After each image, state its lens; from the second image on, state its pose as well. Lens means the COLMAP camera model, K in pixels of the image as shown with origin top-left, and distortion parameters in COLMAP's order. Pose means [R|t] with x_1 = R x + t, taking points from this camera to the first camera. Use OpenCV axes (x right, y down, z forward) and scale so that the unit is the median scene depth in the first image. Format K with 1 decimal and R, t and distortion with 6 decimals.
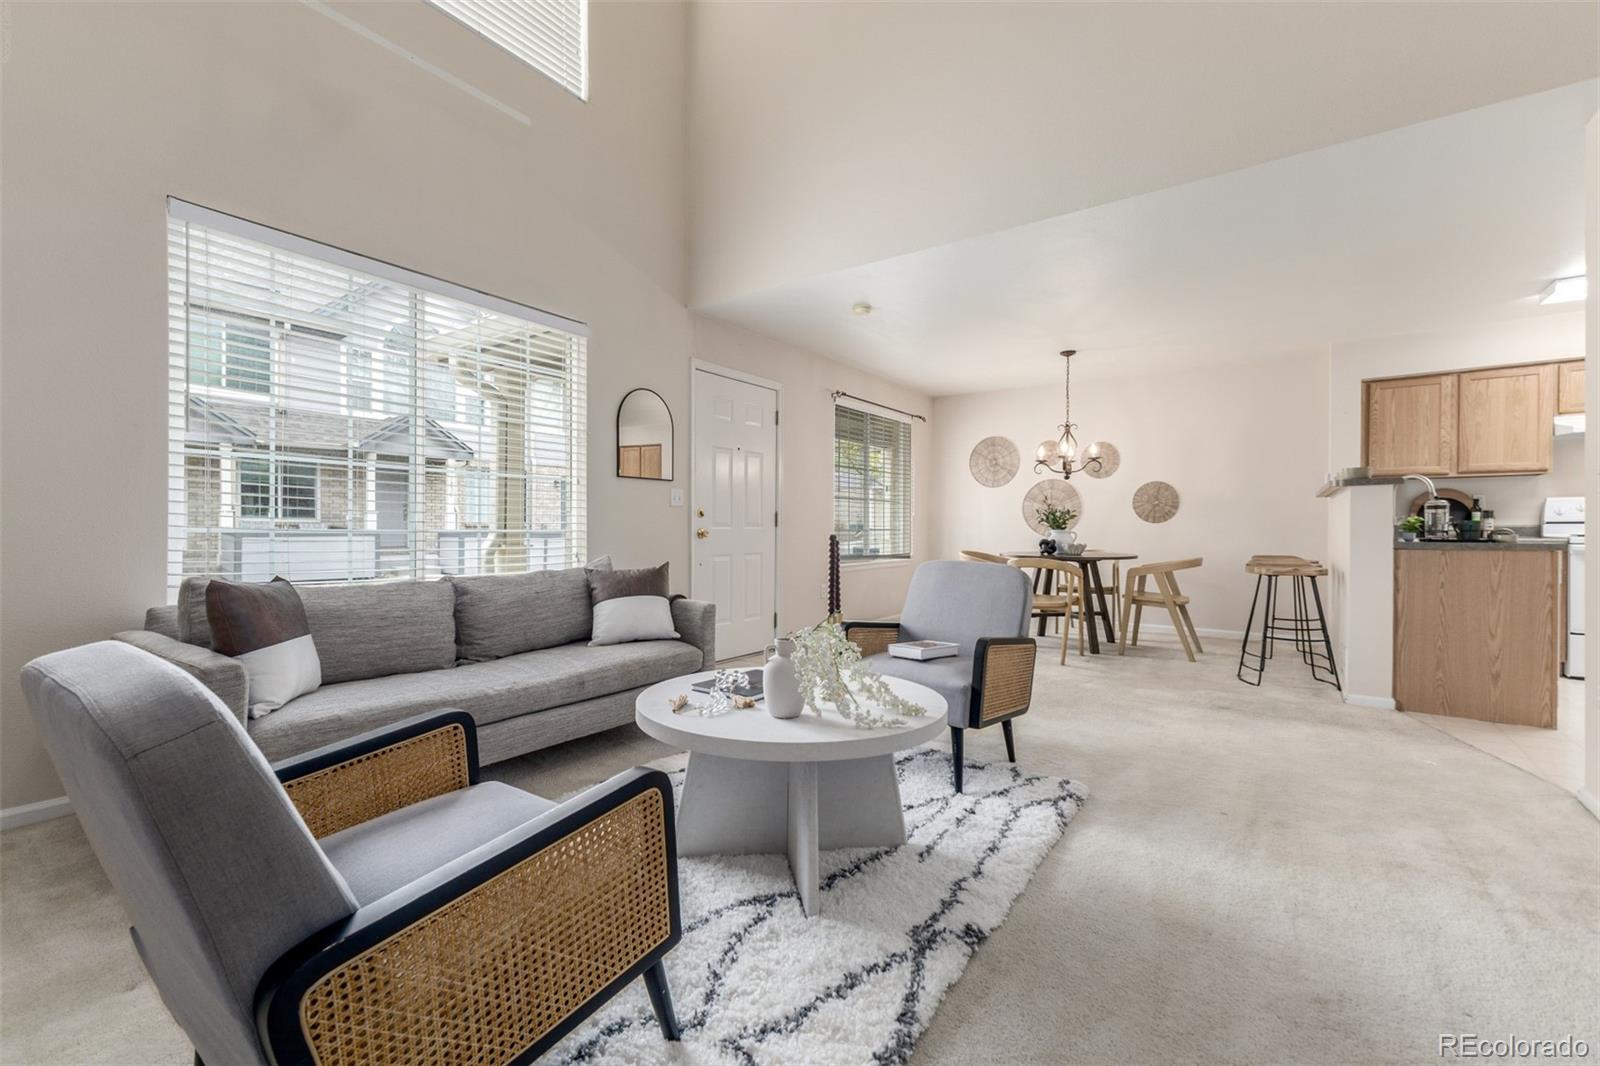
lens RADIAL K [[689.9, 0, 797.5], [0, 689.9, 530.5], [0, 0, 1]] dist [0.006775, -0.001287]
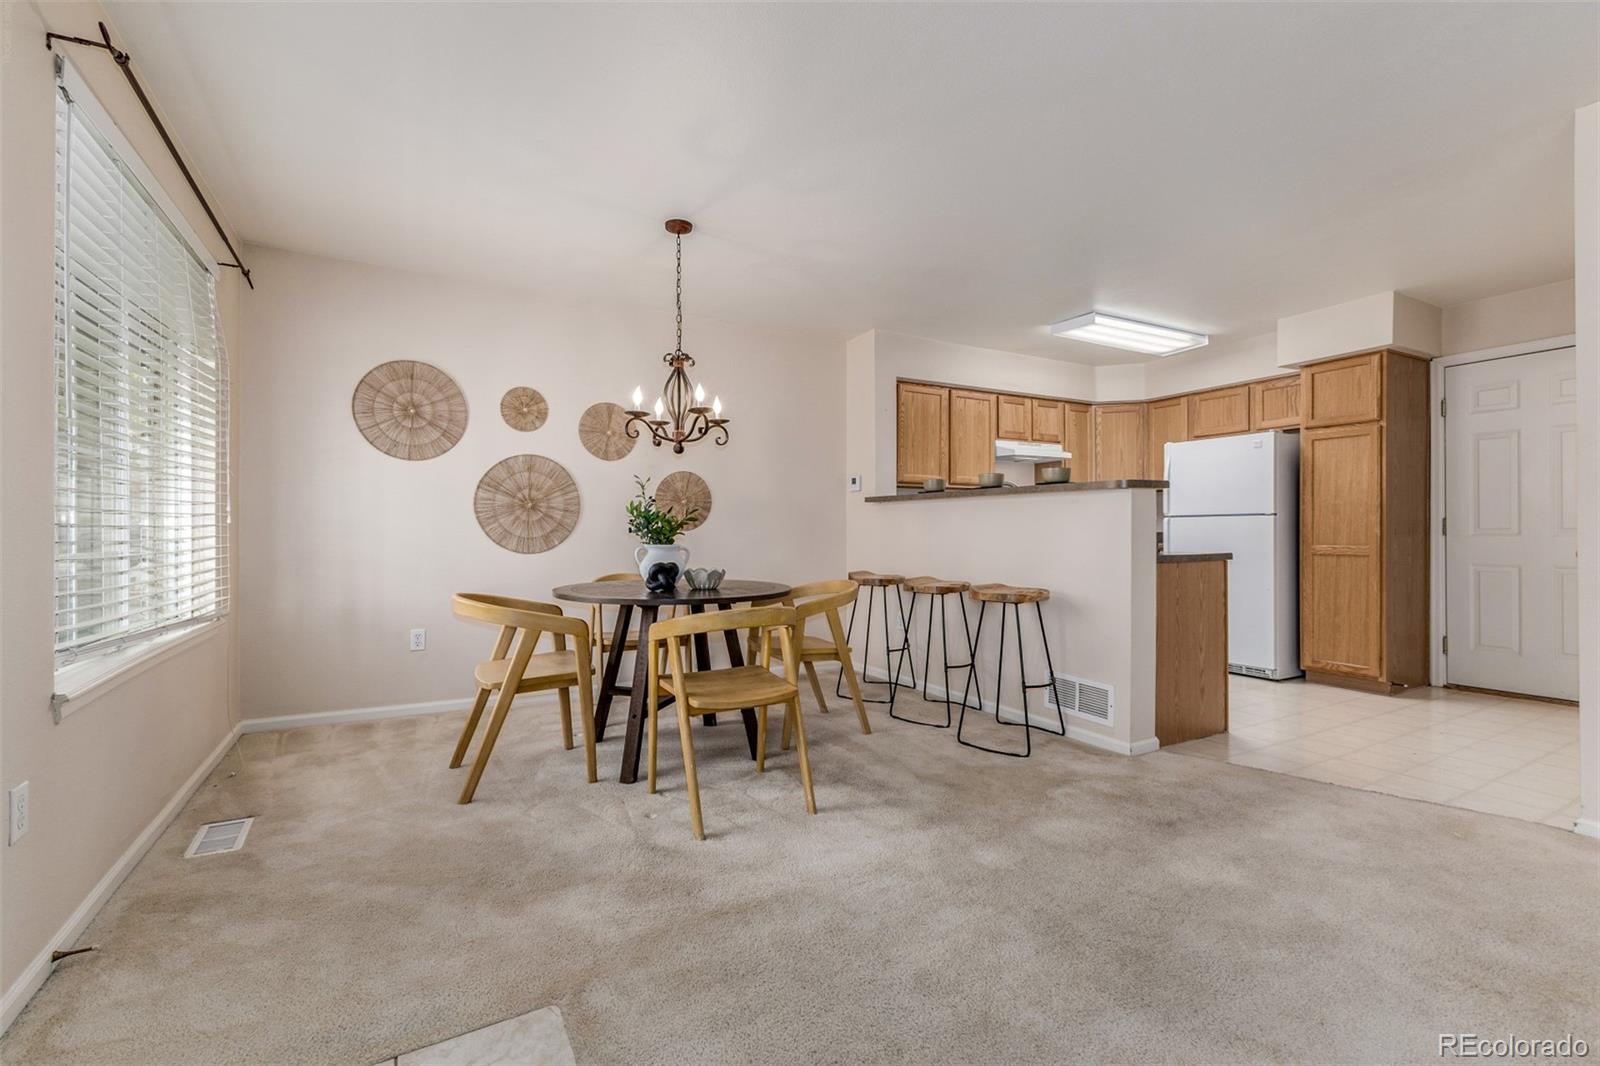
lens RADIAL K [[689.9, 0, 799.2], [0, 689.9, 531.0], [0, 0, 1]] dist [0.006775, -0.001287]
pose [[0.430579, -0.000206, 0.902553, -0.091943], [0.005894, 0.999979, -0.002584, -0.012577], [-0.902534, 0.006433, 0.430571, 0.895957]]
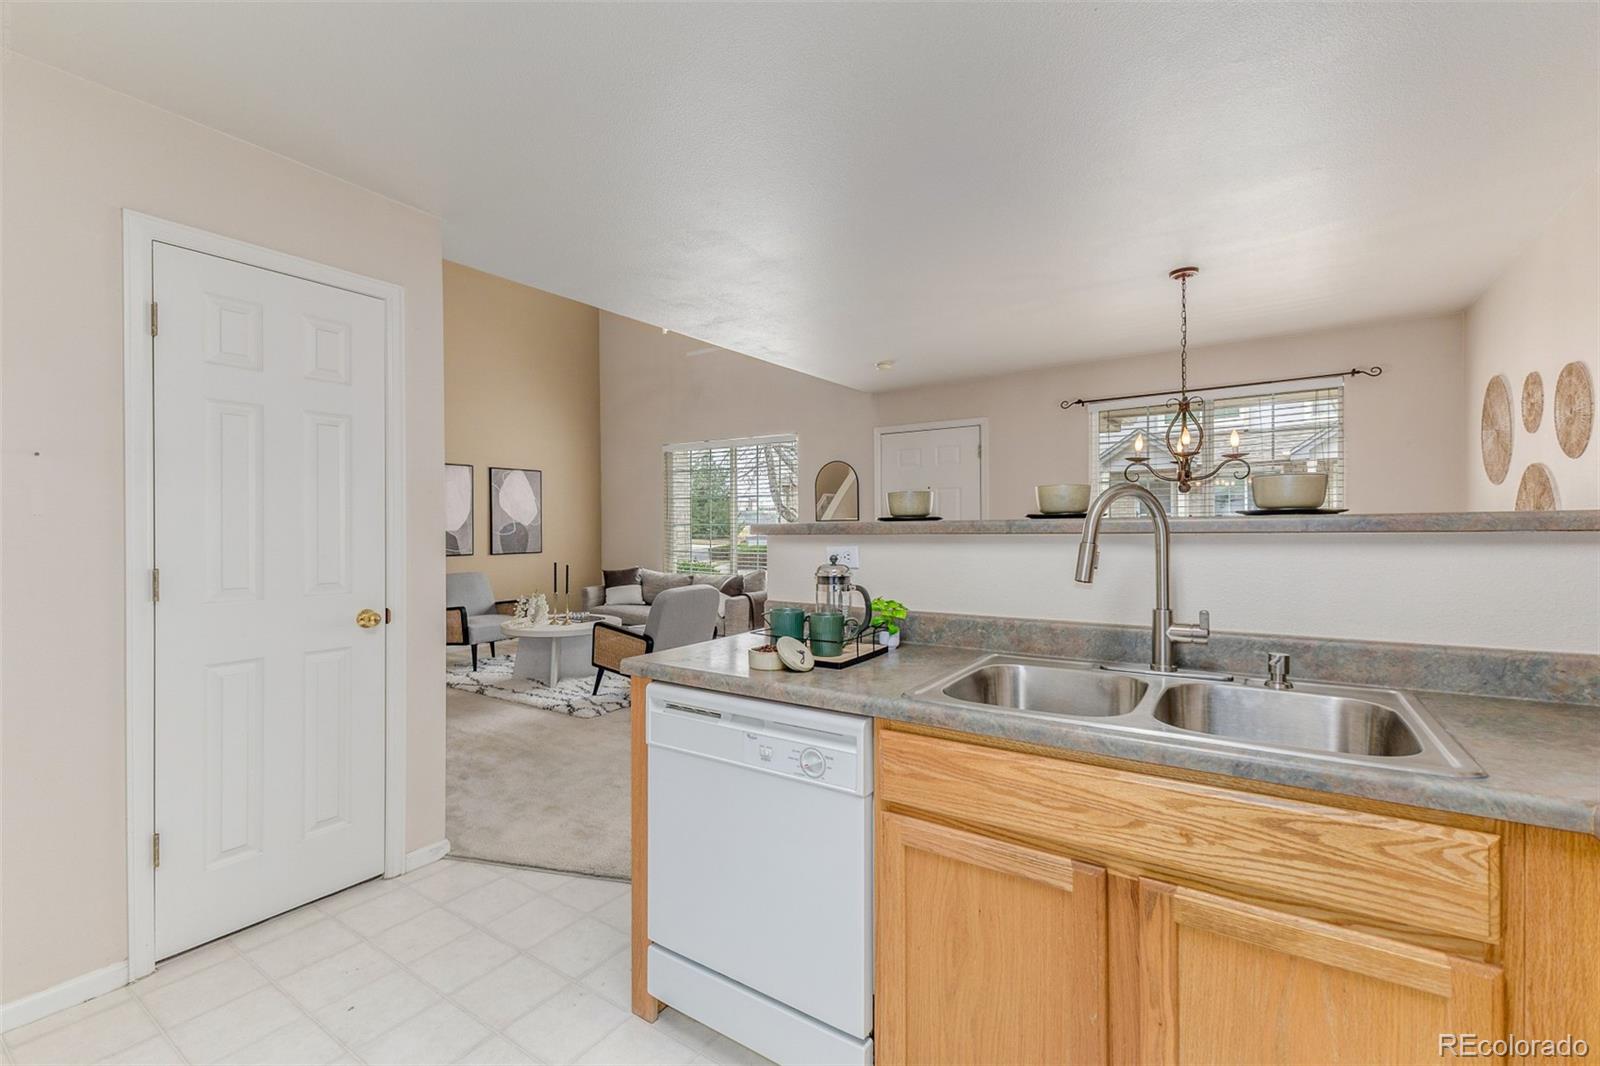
lens RADIAL K [[689.9, 0, 804.2], [0, 689.9, 529.5], [0, 0, 1]] dist [0.006775, -0.001287]
pose [[0.028028, 0.006379, -0.999587, 1.281119], [0.000914, 0.999979, 0.006407, -0.063752], [0.999607, -0.001093, 0.028021, 0.885291]]
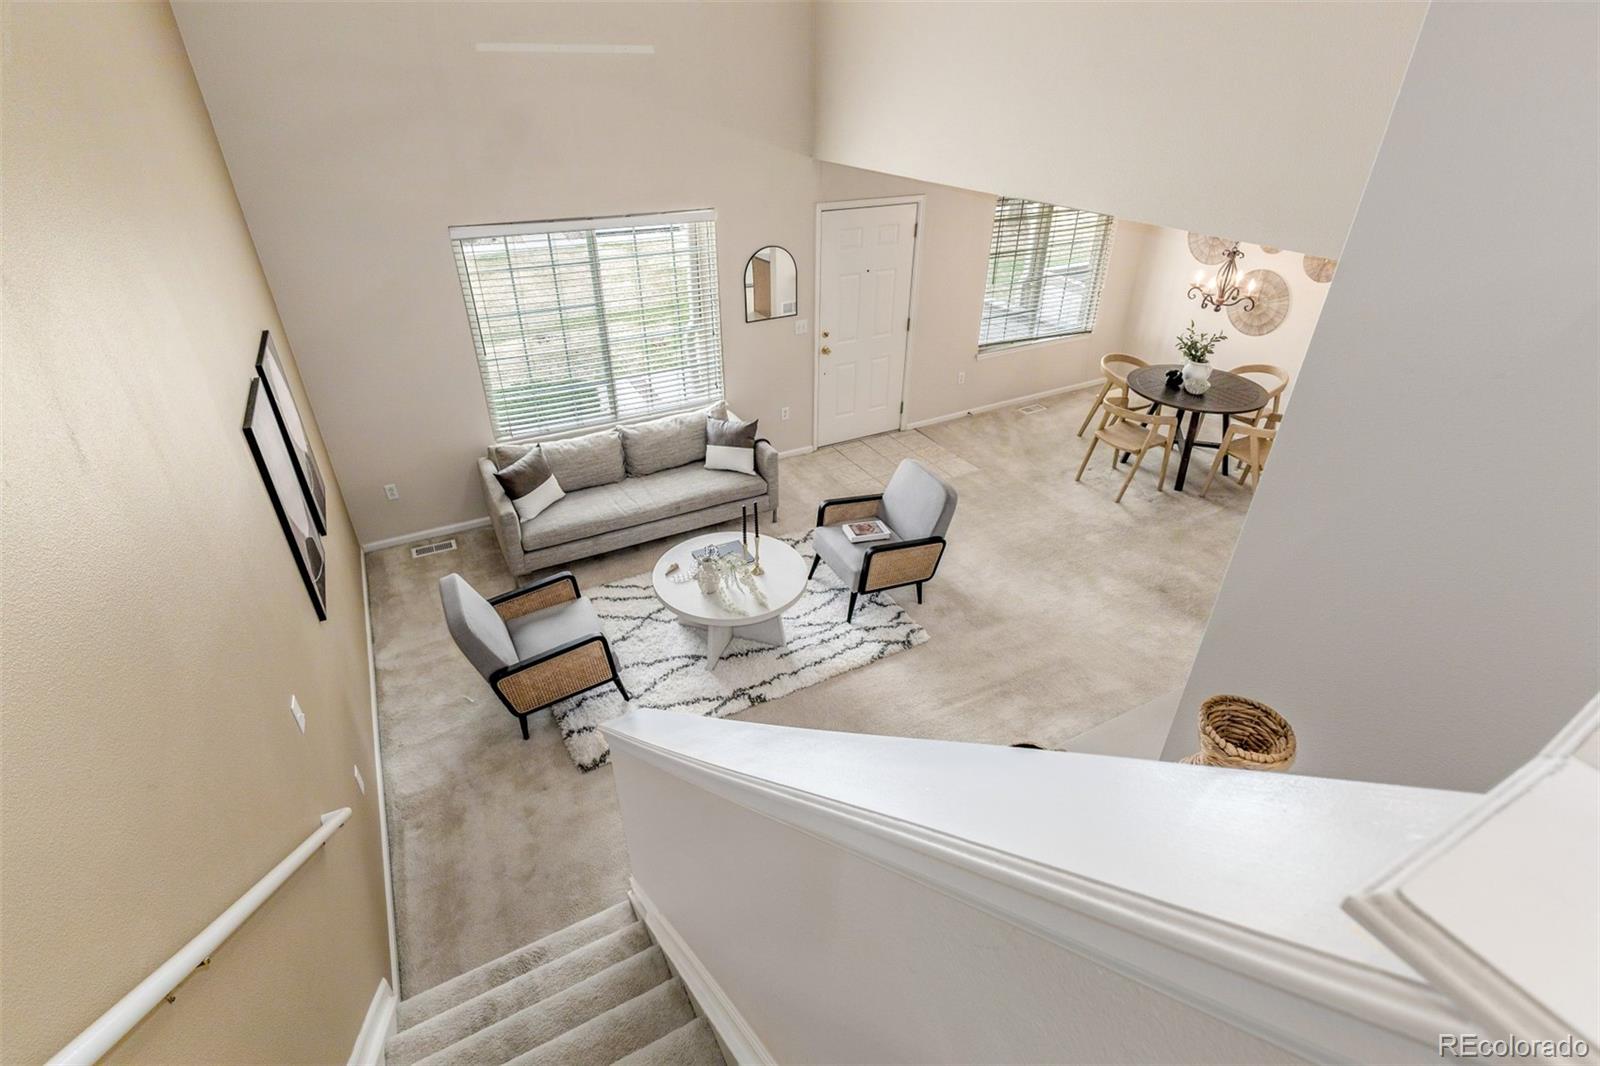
lens RADIAL K [[749.0, 0, 792.9], [0, 749.0, 536.0], [0, 0, 1]] dist [-0.010359, 0.000321]
pose [[0.891547, 0.236979, -0.385986, 0.451720], [-0.000220, 0.852427, 0.522846, -0.458621], [0.452928, -0.466056, 0.760031, -0.236813]]
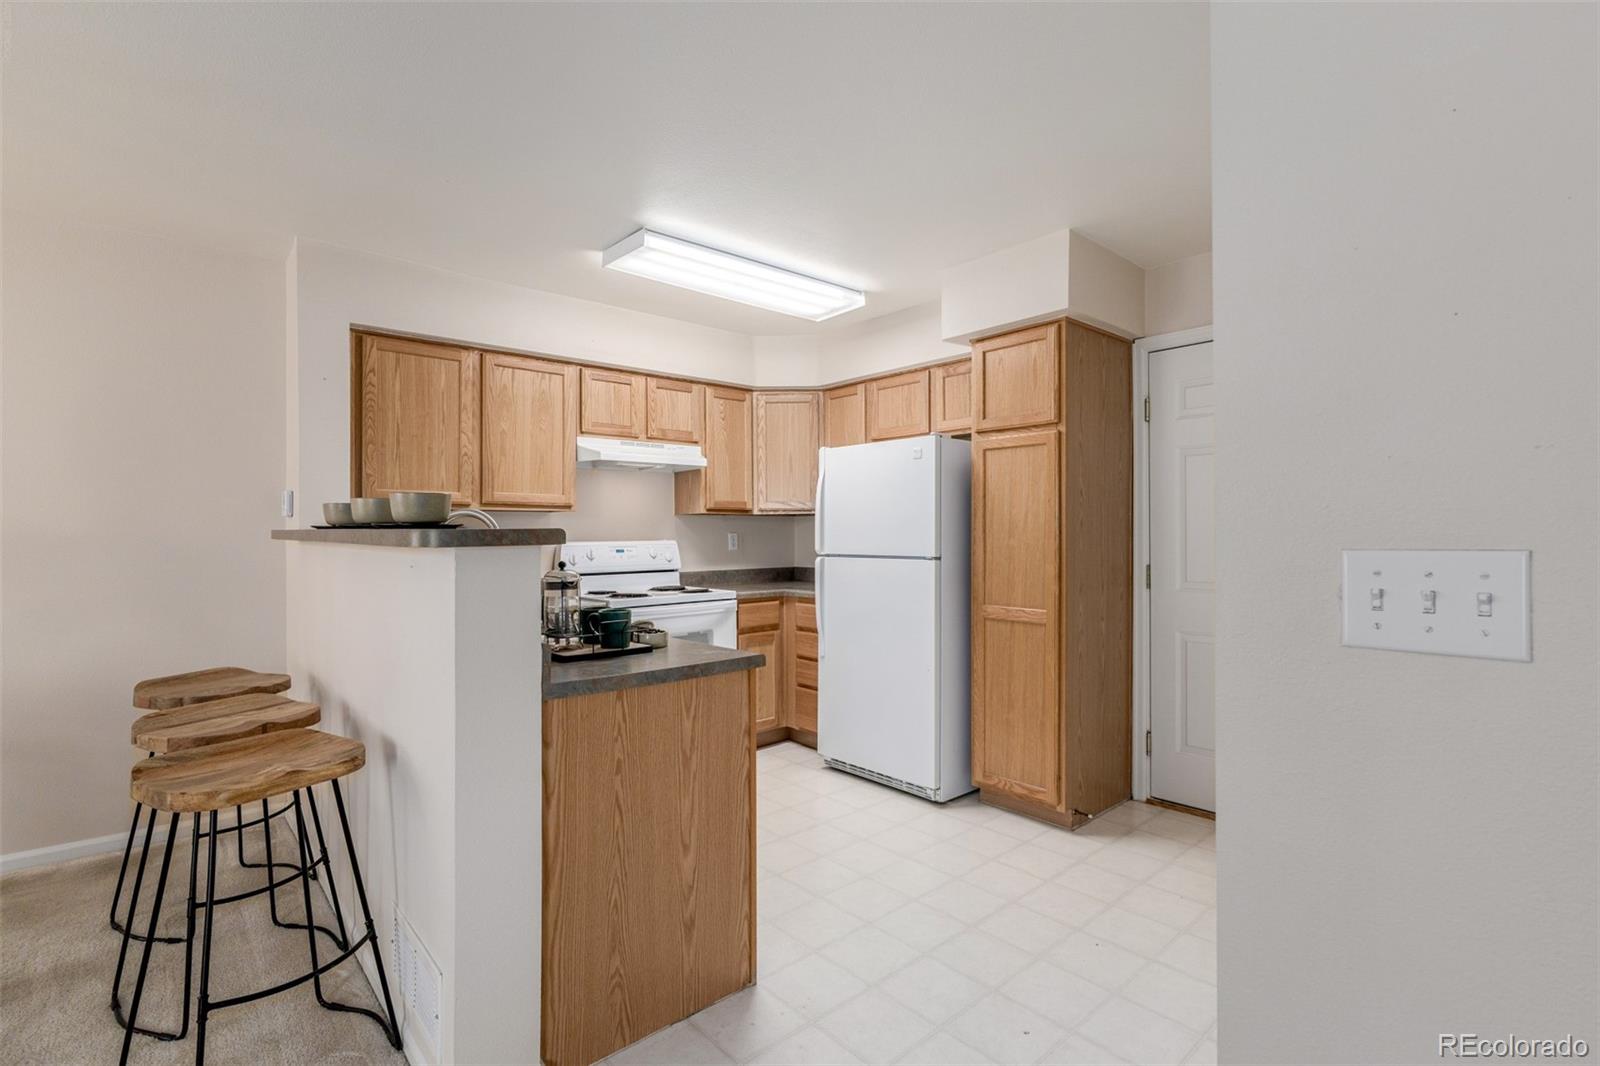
lens RADIAL K [[749.0, 0, 804.6], [0, 749.0, 533.3], [0, 0, 1]] dist [-0.010359, 0.000321]
pose [[0.221530, 0.000783, 0.975153, 0.402497], [0.005940, 0.999980, -0.002152, -0.062357], [-0.975136, 0.006269, 0.221521, 0.652345]]
